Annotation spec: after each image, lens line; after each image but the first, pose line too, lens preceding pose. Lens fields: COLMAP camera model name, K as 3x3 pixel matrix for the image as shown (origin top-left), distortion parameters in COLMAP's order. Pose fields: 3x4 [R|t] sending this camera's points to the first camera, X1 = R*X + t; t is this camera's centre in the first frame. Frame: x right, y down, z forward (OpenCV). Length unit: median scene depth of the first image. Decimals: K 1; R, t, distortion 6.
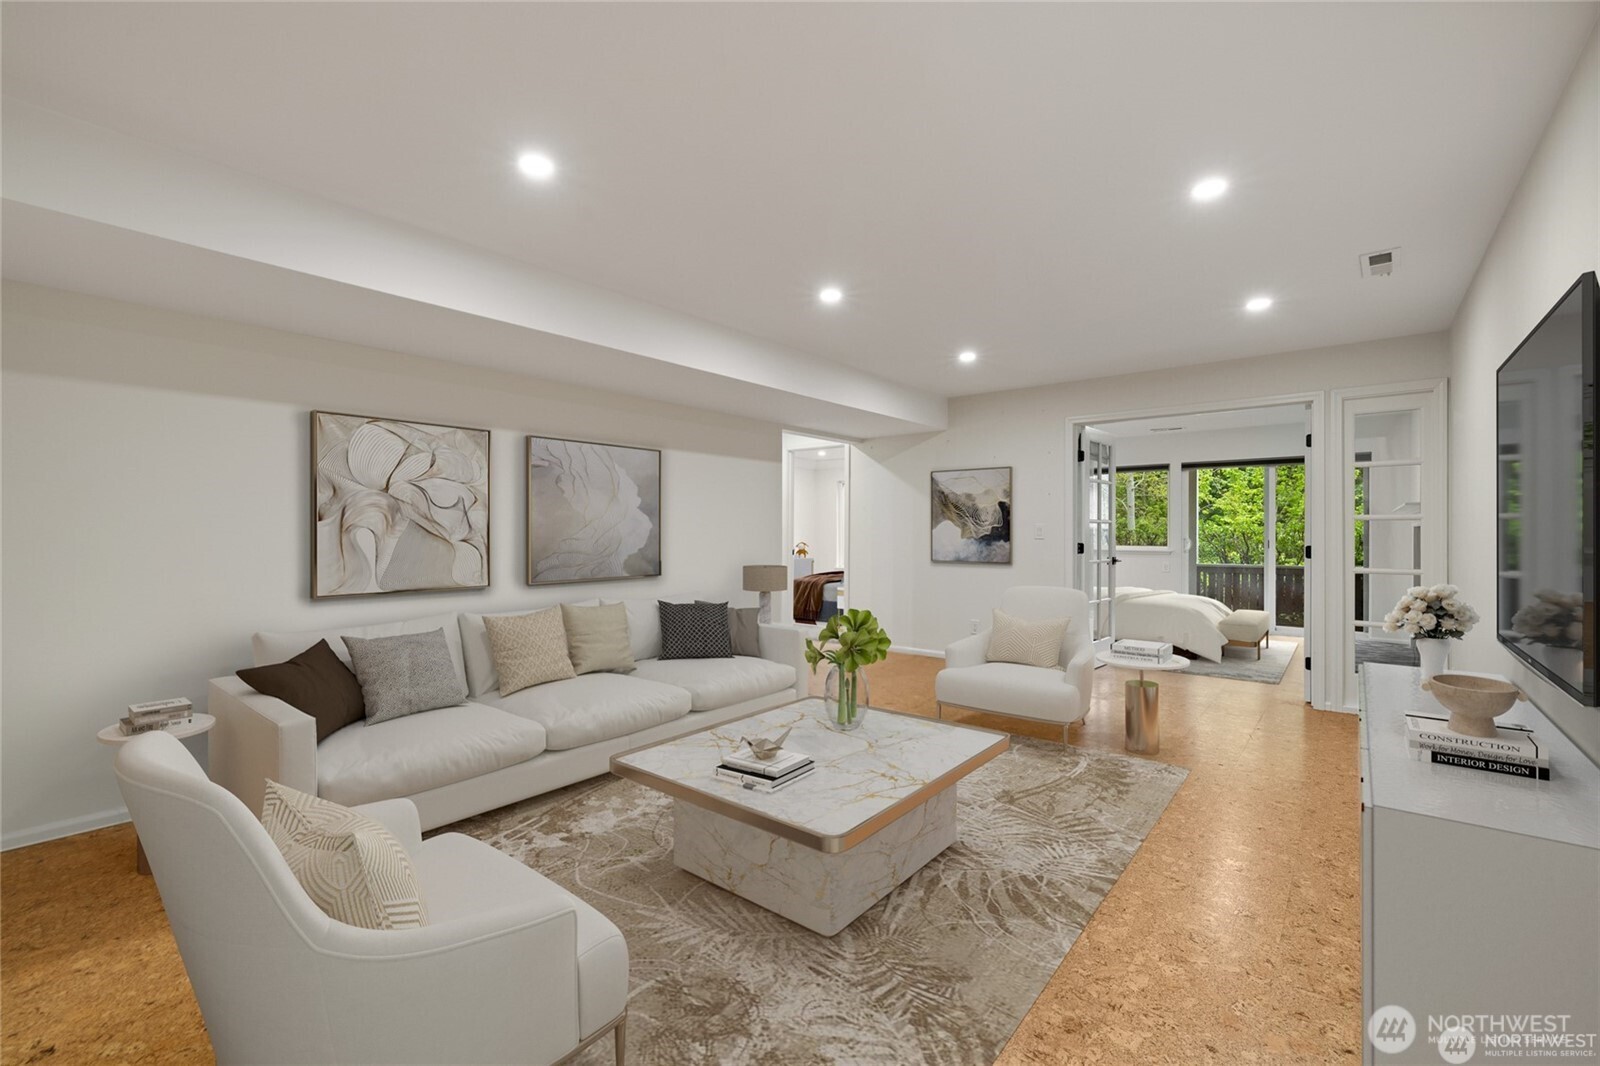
lens RADIAL K [[677.6, 0, 793.3], [0, 677.6, 530.4], [0, 0, 1]] dist [0.002350, 0.000515]
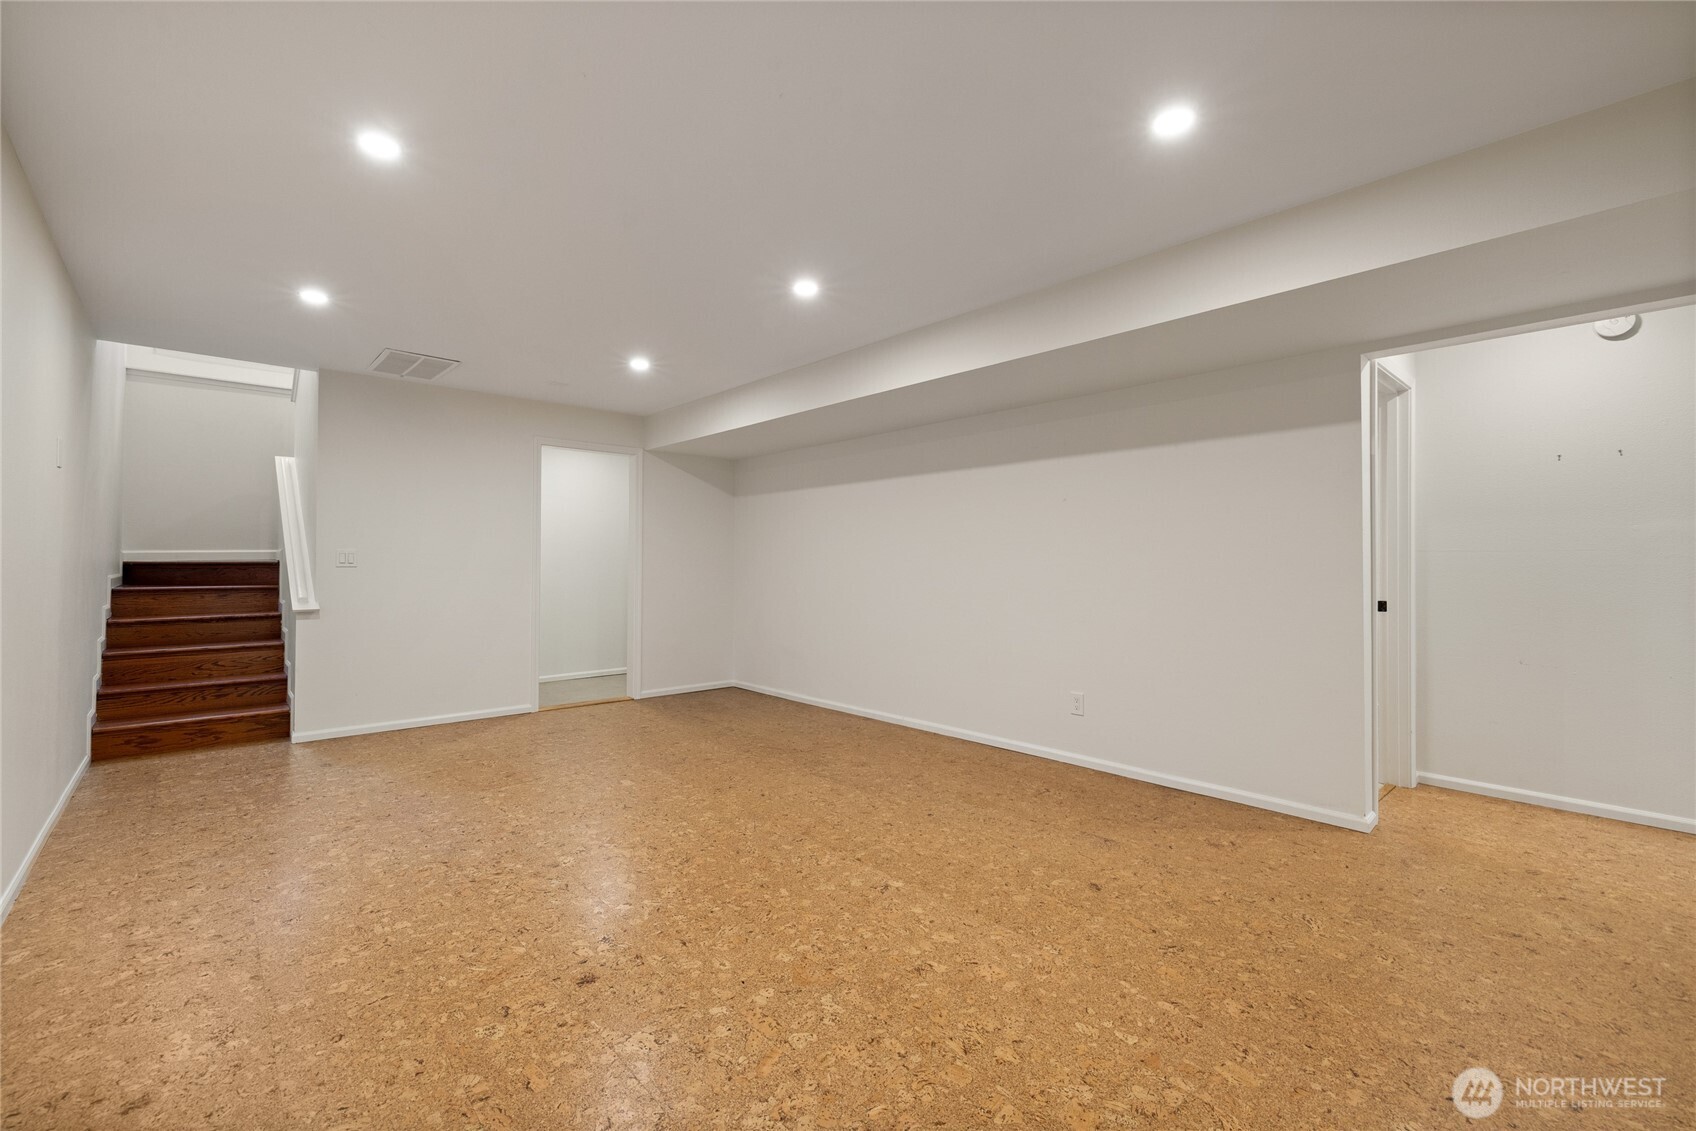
lens RADIAL K [[718.2, 0, 830.7], [0, 718.2, 562.3], [0, 0, 1]] dist [0.002350, 0.000515]
pose [[-0.158059, -0.001317, -0.987429, 1.583075], [0.004406, 0.999988, -0.002039, 0.018578], [0.987420, -0.004673, -0.158051, 1.937970]]
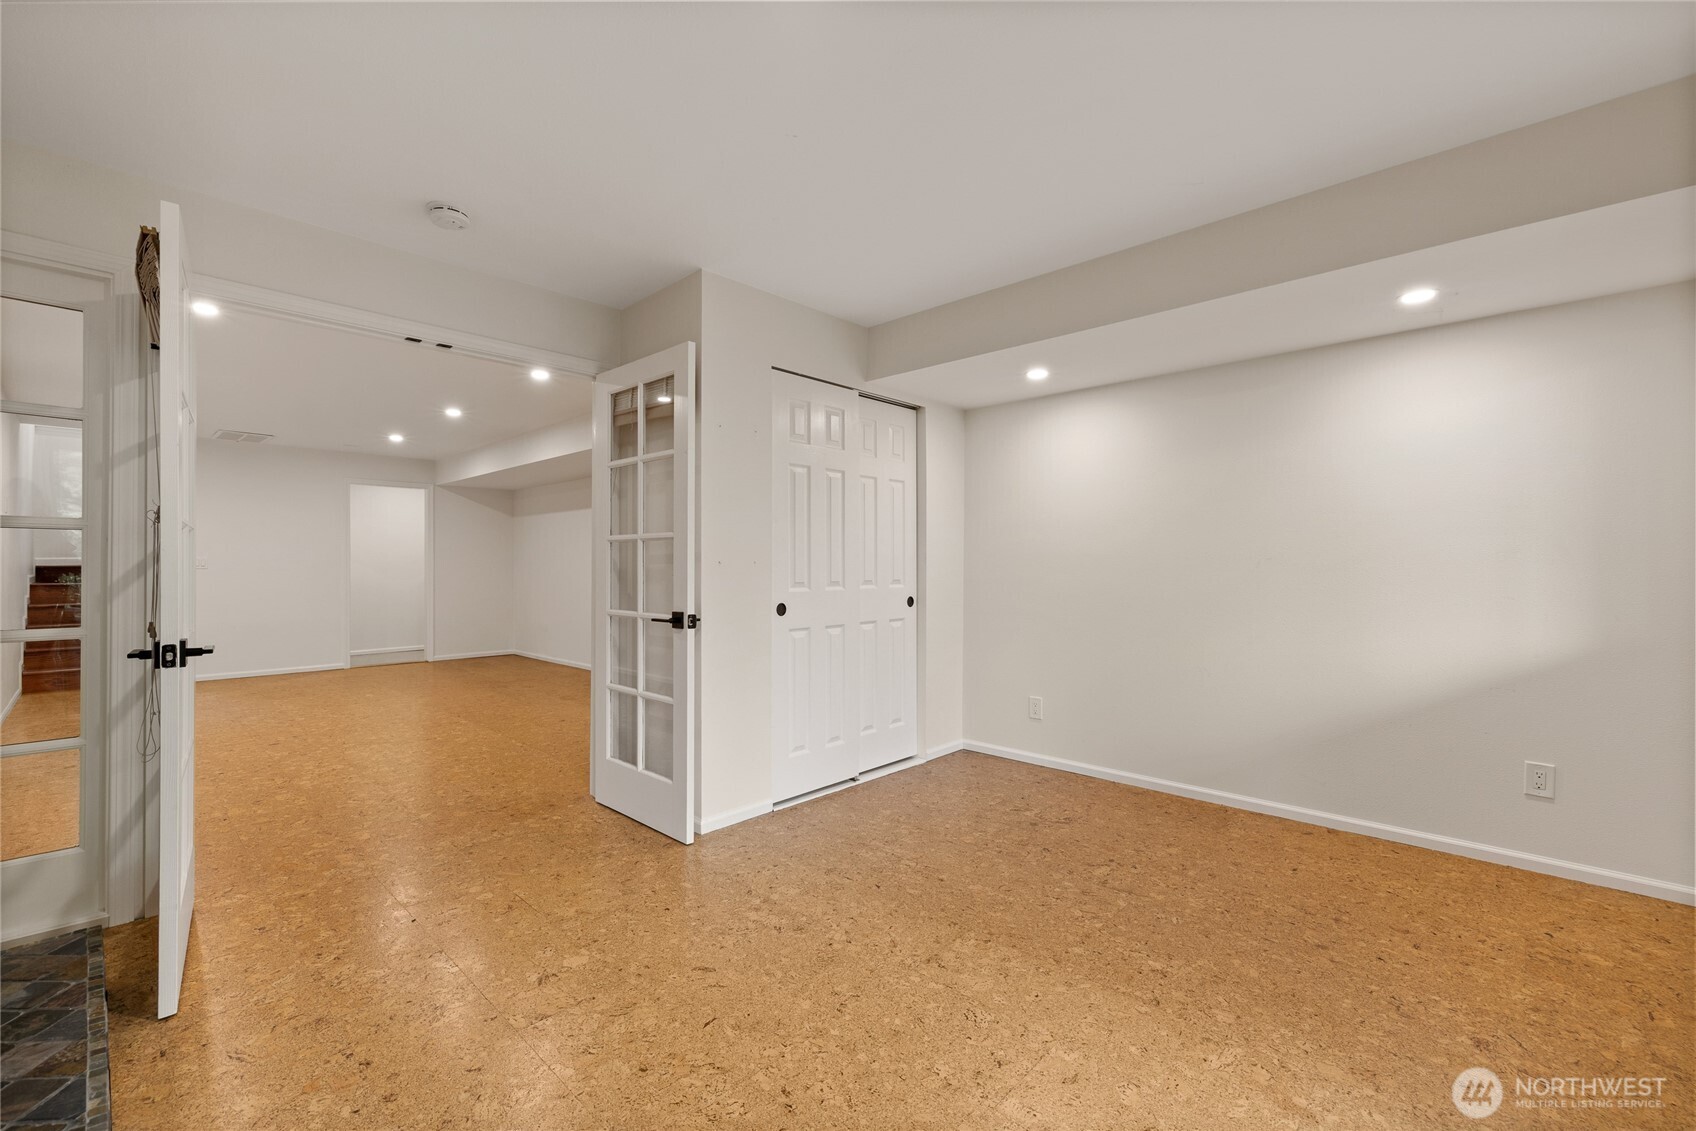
lens RADIAL K [[718.2, 0, 832.4], [0, 718.2, 571.8], [0, 0, 1]] dist [0.002350, 0.000515]
pose [[-0.082909, 0.011040, -0.996496, 2.830666], [0.007939, 0.999914, 0.010418, 0.025637], [0.996525, -0.007048, -0.082990, 3.458677]]
